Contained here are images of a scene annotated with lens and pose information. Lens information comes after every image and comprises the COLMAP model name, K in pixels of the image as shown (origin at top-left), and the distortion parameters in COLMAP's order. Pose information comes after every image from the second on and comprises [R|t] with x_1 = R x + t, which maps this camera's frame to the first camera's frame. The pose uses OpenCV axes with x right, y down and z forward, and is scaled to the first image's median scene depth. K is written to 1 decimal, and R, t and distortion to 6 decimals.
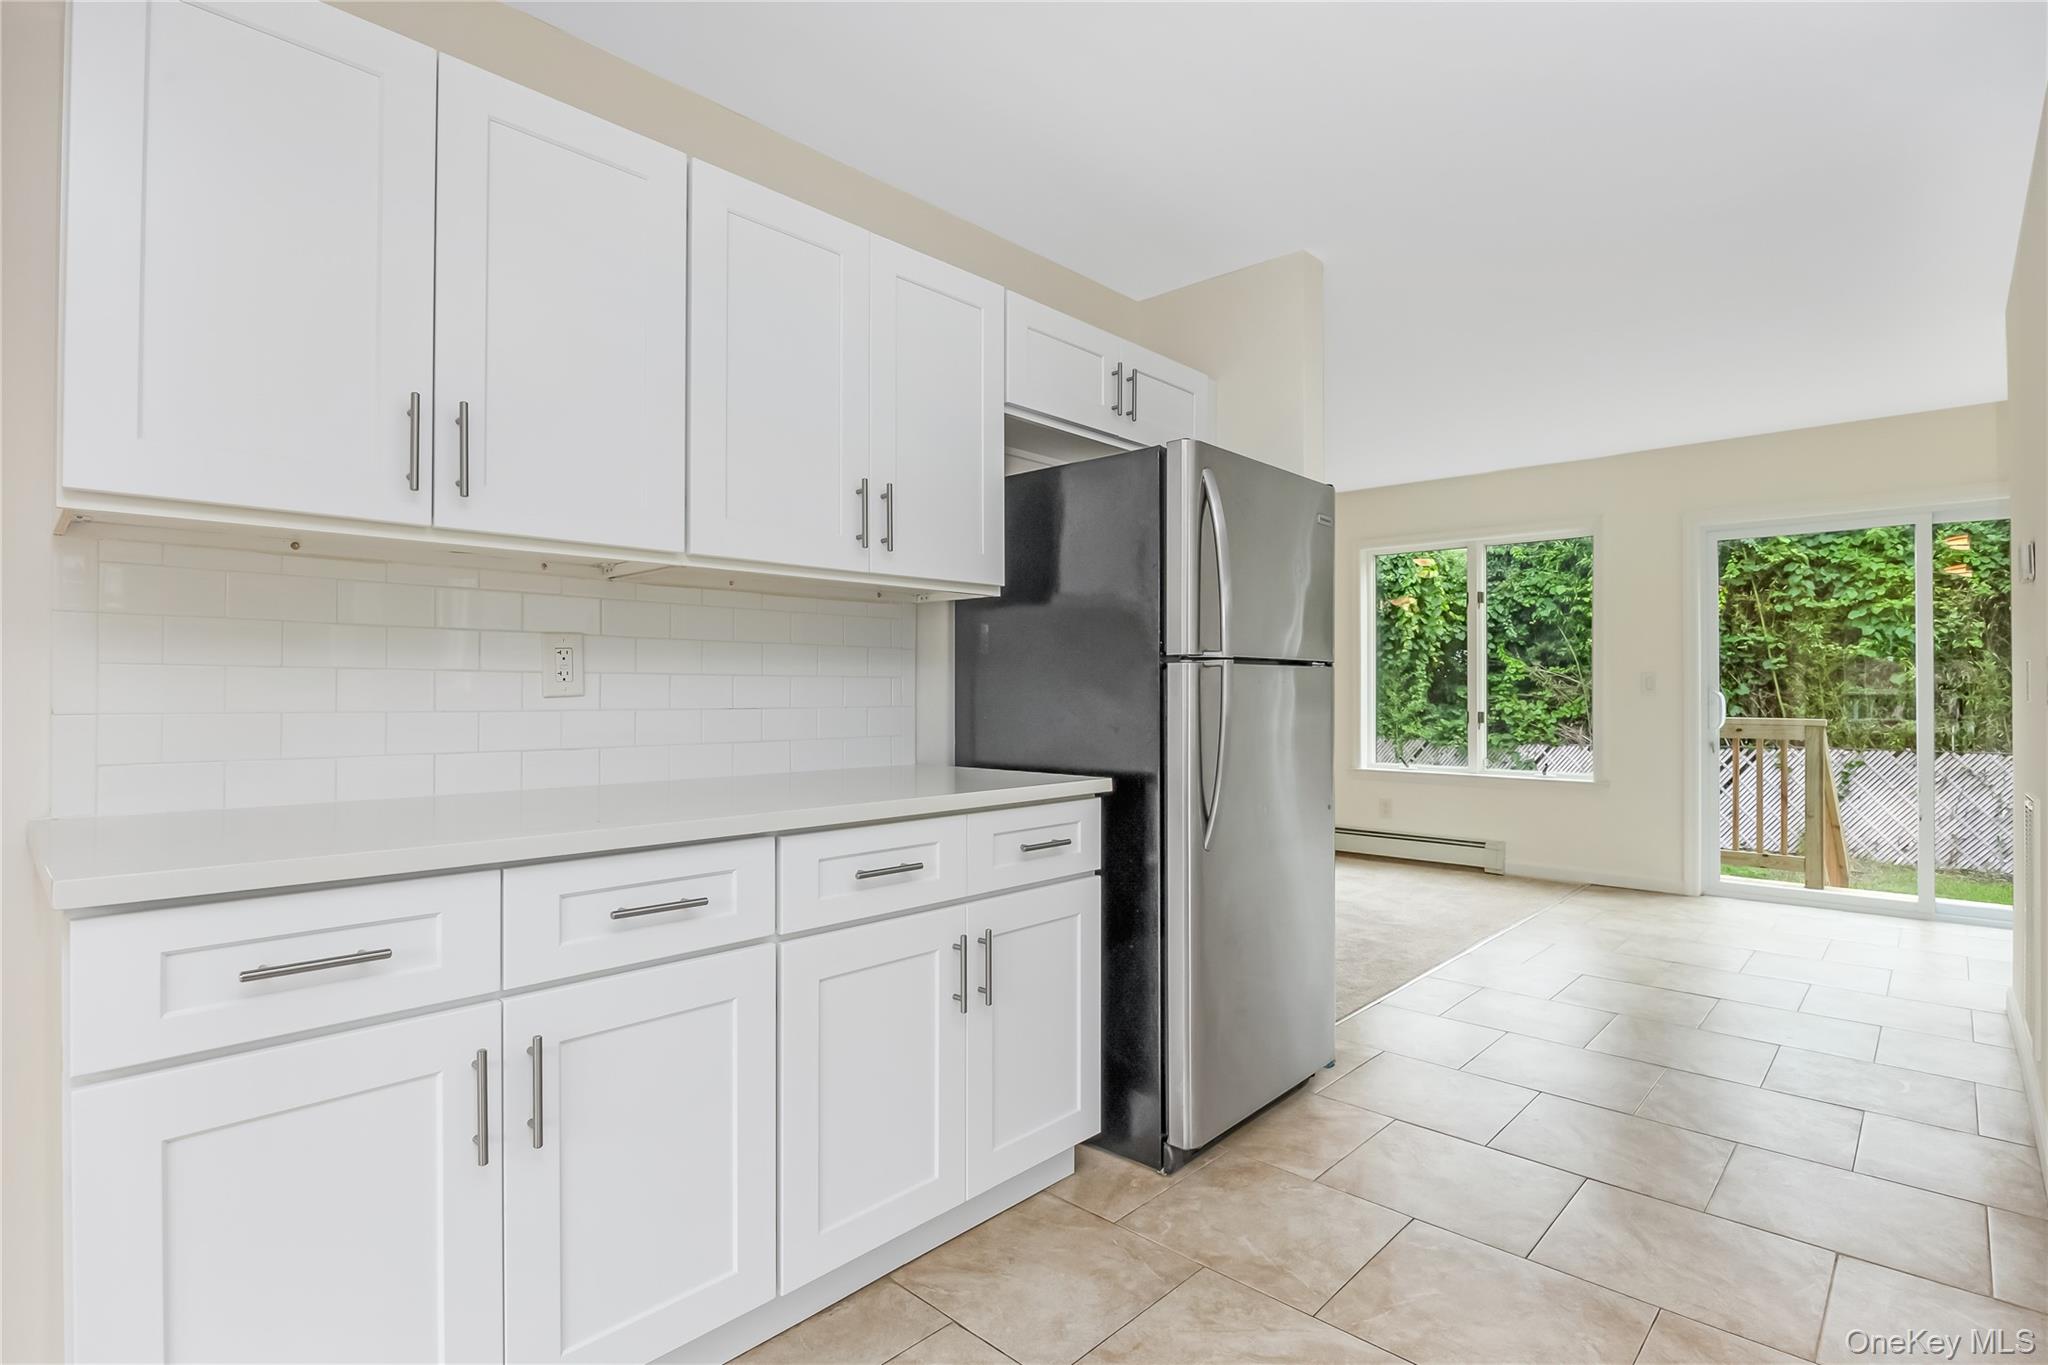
lens RADIAL K [[989.1, 0, 1024.0], [0, 989.1, 682.5], [0, 0, 1]] dist [-0.018976, -0.000414]
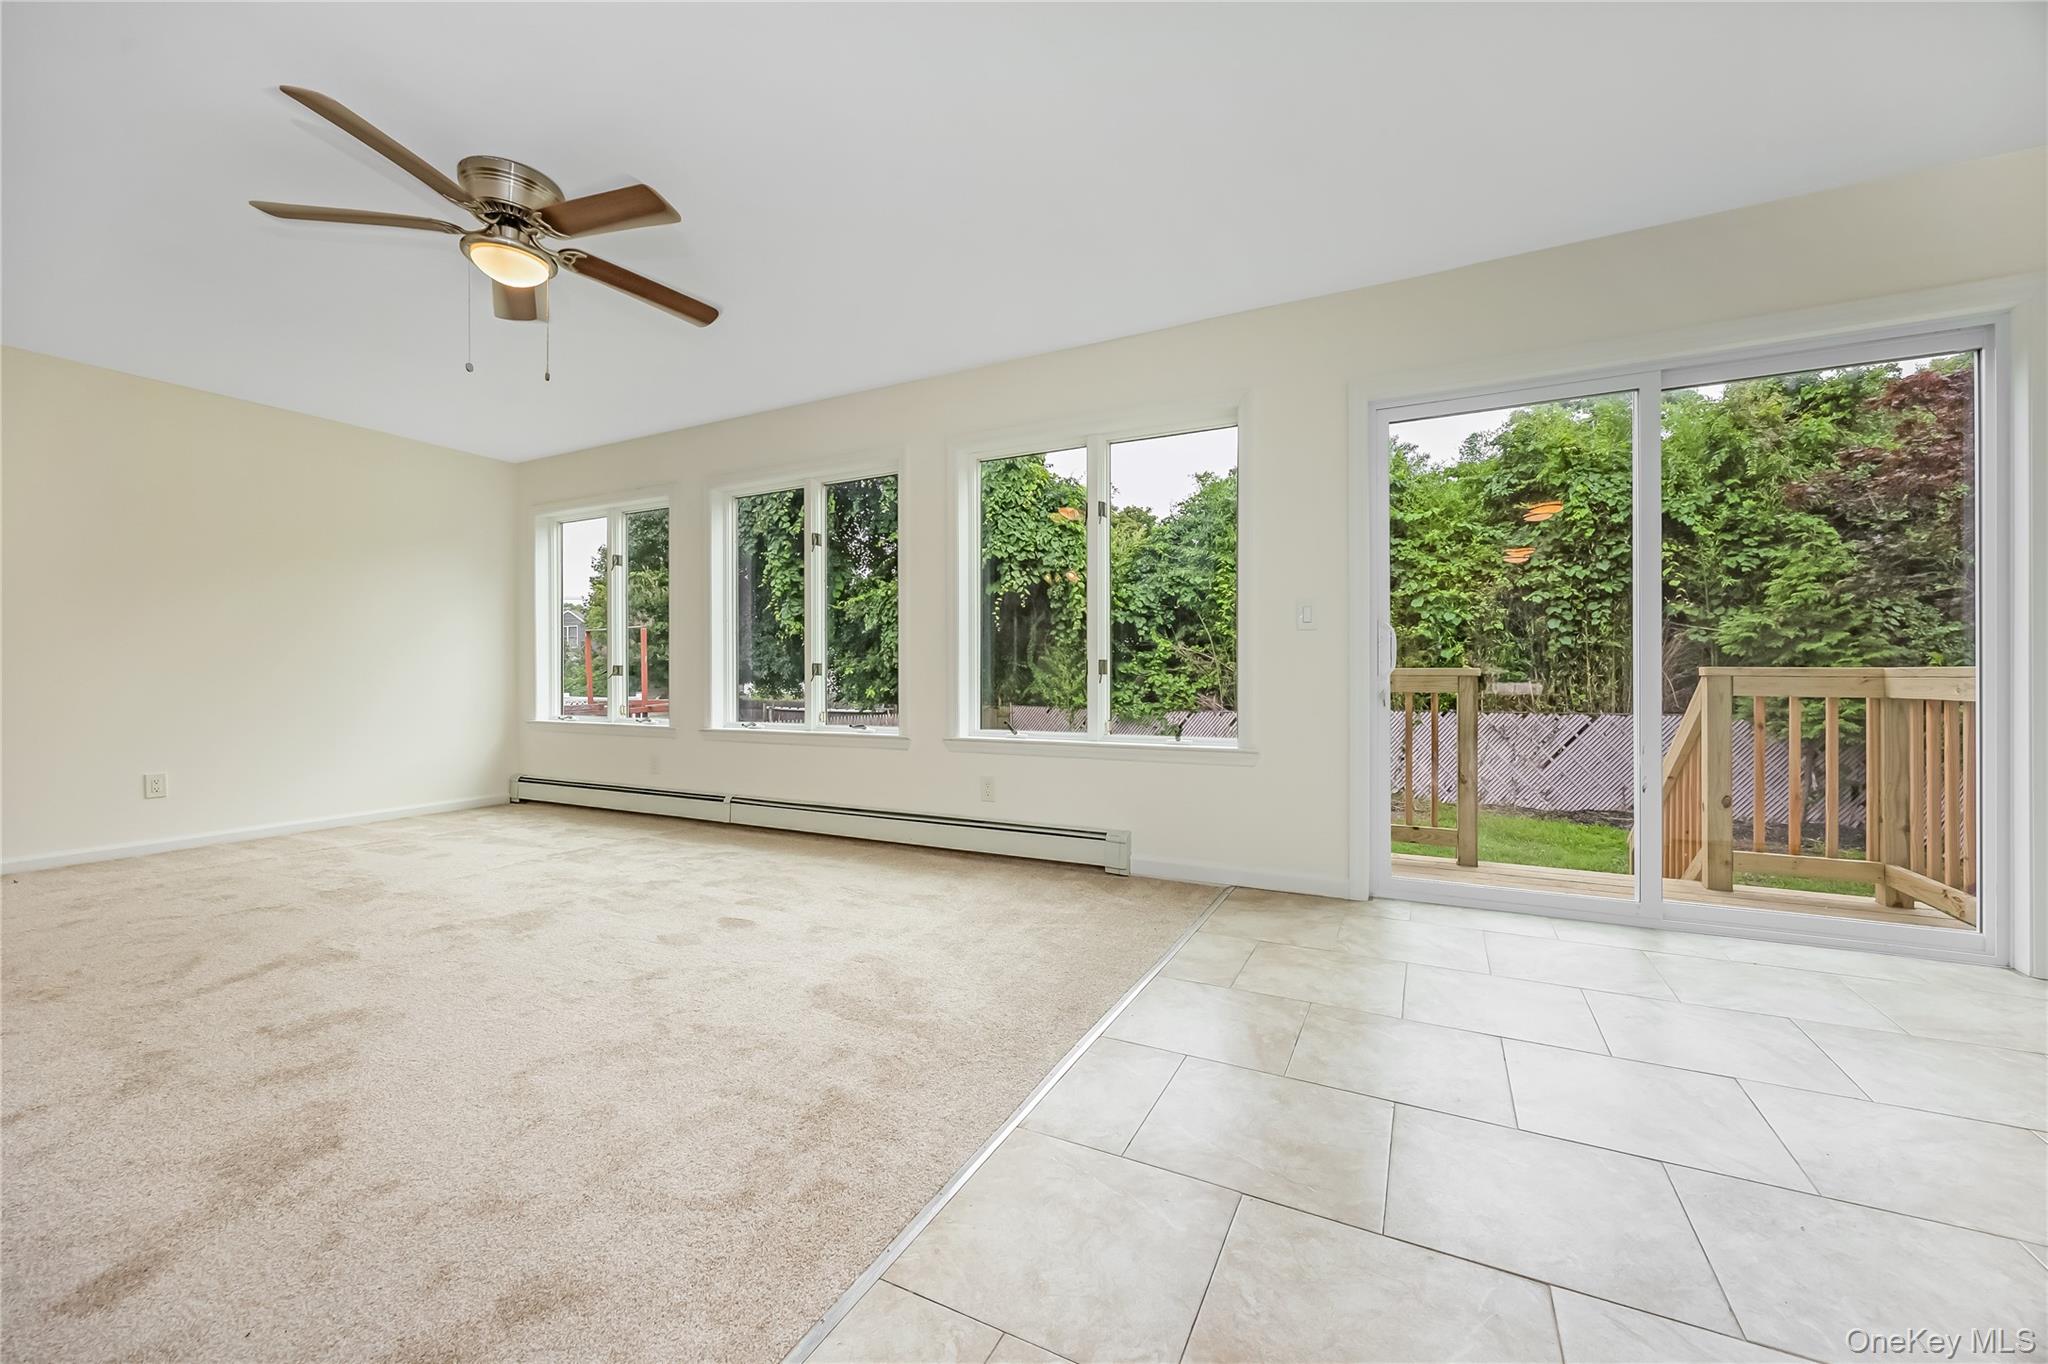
lens RADIAL K [[806.1, 0, 1024.0], [0, 806.1, 682.0], [0, 0, 1]] dist [0.000936, 0.000000]
pose [[0.959571, -0.006851, 0.281383, 0.080790], [0.002221, 0.999857, 0.016773, 0.012668], [-0.281458, -0.015470, 0.959449, 0.146941]]
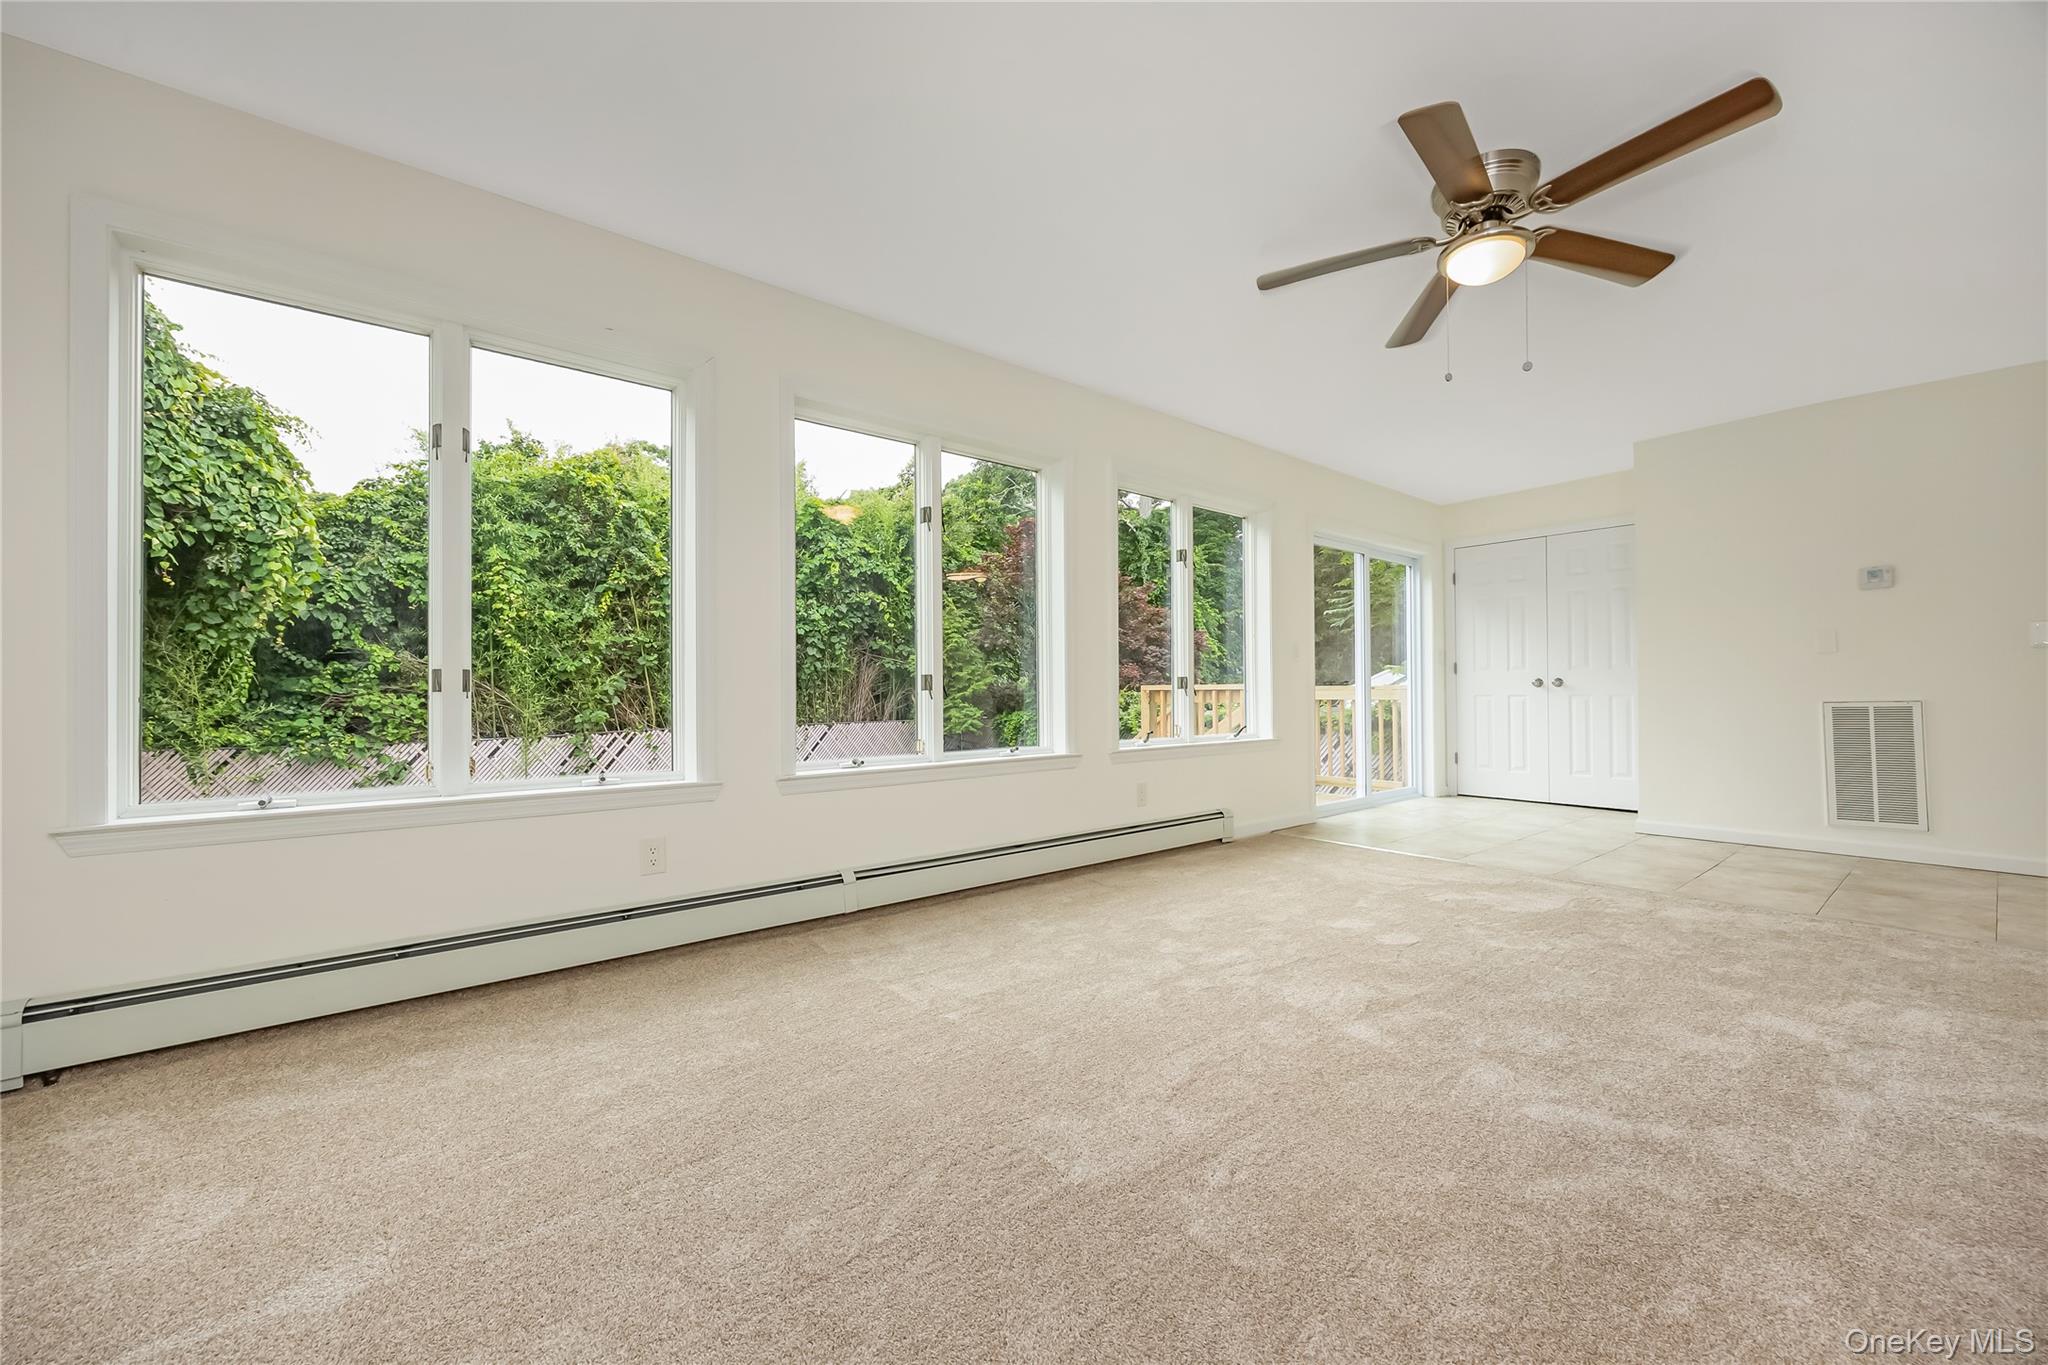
lens RADIAL K [[800.3, 0, 1025.5], [0, 800.3, 687.9], [0, 0, 1]] dist [-0.002277, -0.000320]
pose [[0.139069, 0.000376, 0.990283, -0.136513], [-0.001335, 0.999999, -0.000192, 0.014194], [-0.990282, -0.001295, 0.139069, 0.399575]]
